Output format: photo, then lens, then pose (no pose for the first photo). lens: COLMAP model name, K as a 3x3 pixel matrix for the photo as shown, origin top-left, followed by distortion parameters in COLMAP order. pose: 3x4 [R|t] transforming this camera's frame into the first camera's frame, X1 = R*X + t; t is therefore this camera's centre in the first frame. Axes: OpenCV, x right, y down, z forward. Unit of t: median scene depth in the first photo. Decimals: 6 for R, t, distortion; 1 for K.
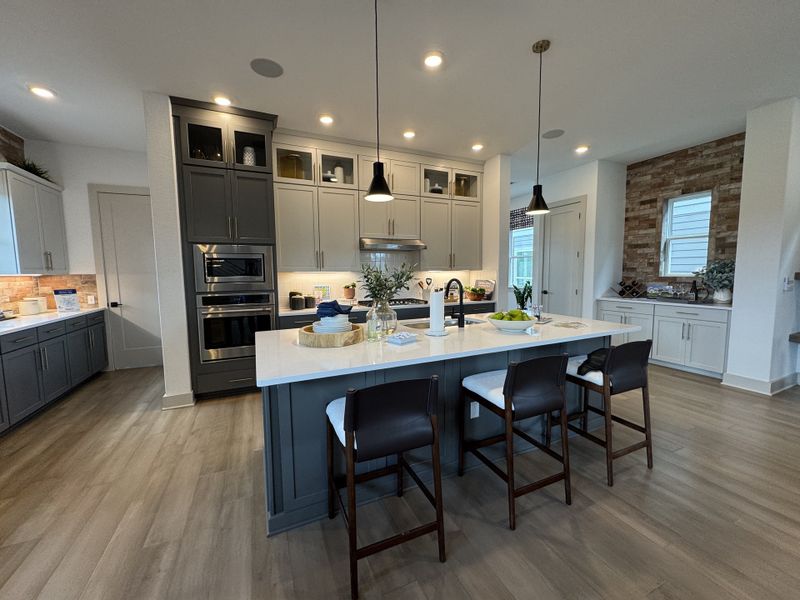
lens RADIAL K [[318.8, 0, 396.2], [0, 318.8, 299.0], [0, 0, 1]] dist [-0.001061, -0.000018]
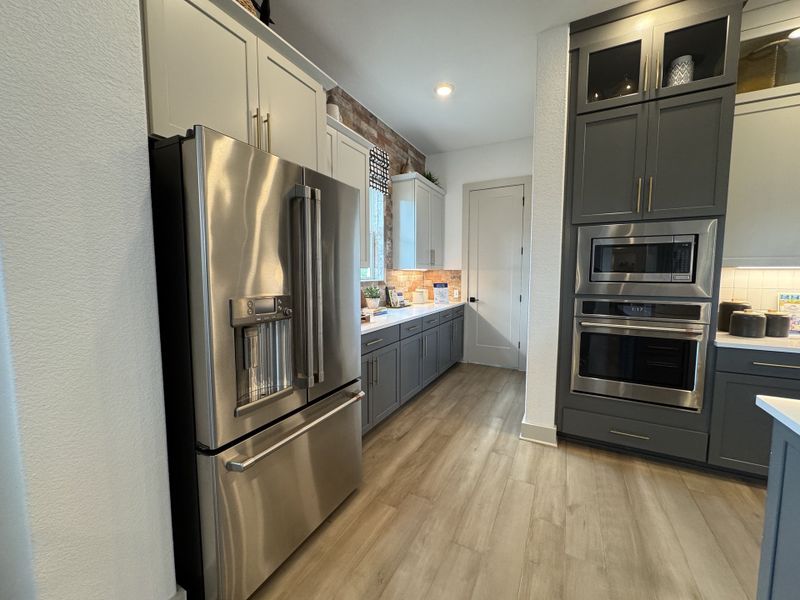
lens RADIAL K [[318.8, 0, 399.8], [0, 318.8, 298.3], [0, 0, 1]] dist [-0.001061, -0.000018]
pose [[0.616618, 0.074311, -0.783748, -0.293322], [-0.074897, 0.996557, 0.035562, -0.007293], [0.783692, 0.036772, 0.620060, 0.234869]]
